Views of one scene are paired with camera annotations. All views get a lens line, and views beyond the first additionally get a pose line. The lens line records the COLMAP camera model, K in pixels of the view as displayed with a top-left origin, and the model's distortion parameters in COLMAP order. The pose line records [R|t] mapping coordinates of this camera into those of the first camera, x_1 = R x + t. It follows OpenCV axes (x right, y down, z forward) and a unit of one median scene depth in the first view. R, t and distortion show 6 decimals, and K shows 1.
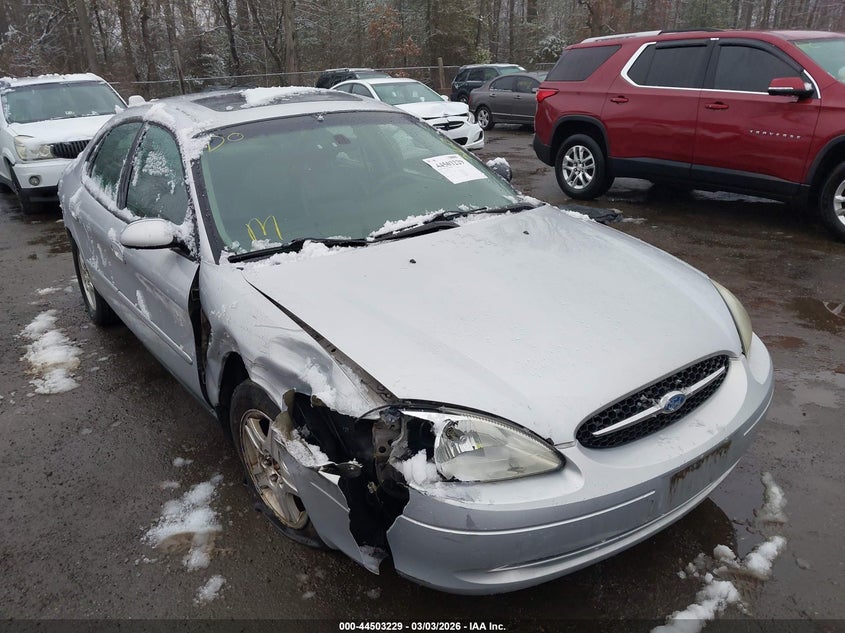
lens RADIAL K [[674.8, 0, 407.9], [0, 674.8, 316.4], [0, 0, 1]] dist [0.004771, -0.003601]
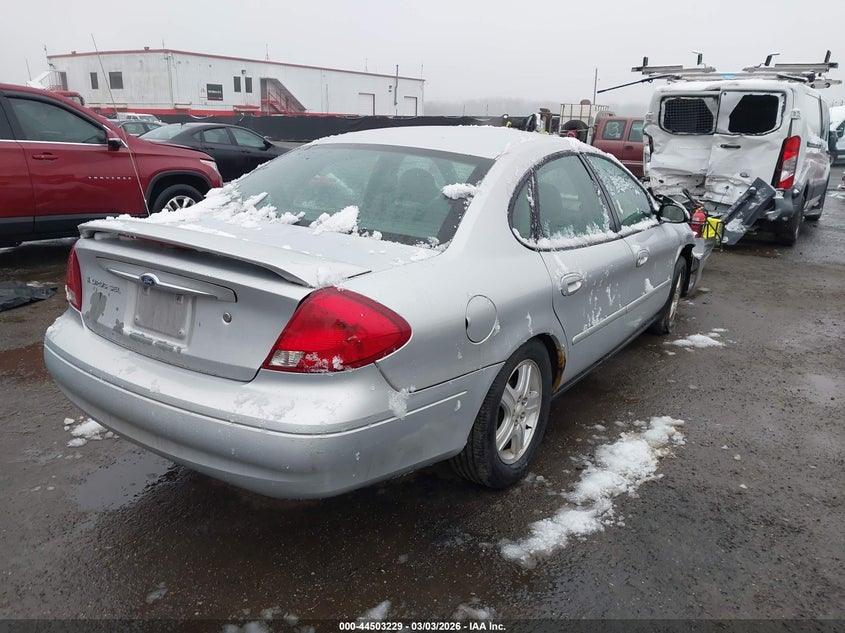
lens RADIAL K [[674.8, 0, 407.9], [0, 674.8, 316.4], [0, 0, 1]] dist [0.004771, -0.003601]
pose [[-0.349040, -0.225740, 0.909512, -0.784503], [0.312313, 0.887044, 0.340019, -0.303994], [-0.883533, 0.402733, -0.239112, 0.955411]]
